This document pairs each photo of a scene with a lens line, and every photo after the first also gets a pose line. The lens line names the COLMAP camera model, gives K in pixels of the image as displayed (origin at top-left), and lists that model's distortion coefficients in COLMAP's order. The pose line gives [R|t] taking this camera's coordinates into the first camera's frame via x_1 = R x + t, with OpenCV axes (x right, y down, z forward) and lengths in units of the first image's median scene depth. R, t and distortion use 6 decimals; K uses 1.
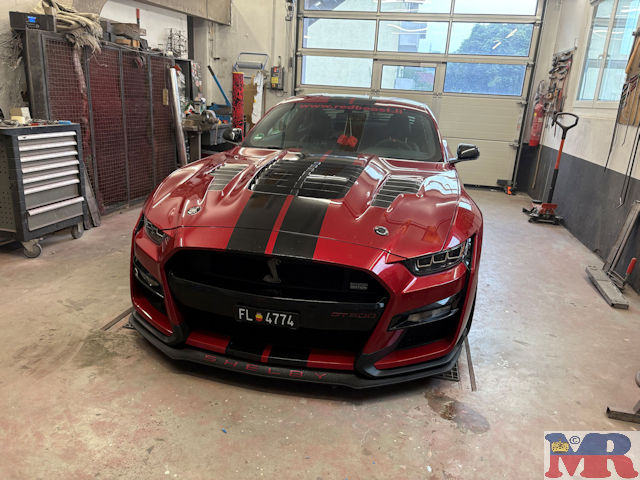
lens RADIAL K [[505.4, 0, 320.0], [0, 505.4, 240.0], [0, 0, 1]] dist [0.060233, -0.001990]
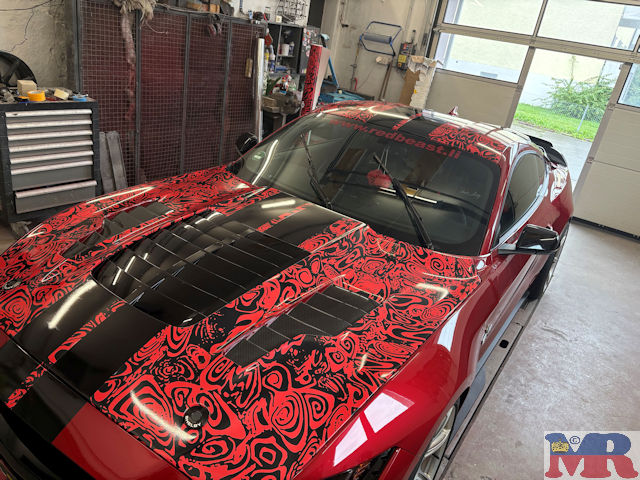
lens RADIAL K [[505.4, 0, 320.0], [0, 505.4, 240.0], [0, 0, 1]] dist [0.060233, -0.001990]
pose [[0.924289, 0.235247, -0.300580, 0.173141], [-0.208679, 0.970825, 0.118118, -0.143911], [0.319597, -0.046451, 0.946414, 0.215095]]
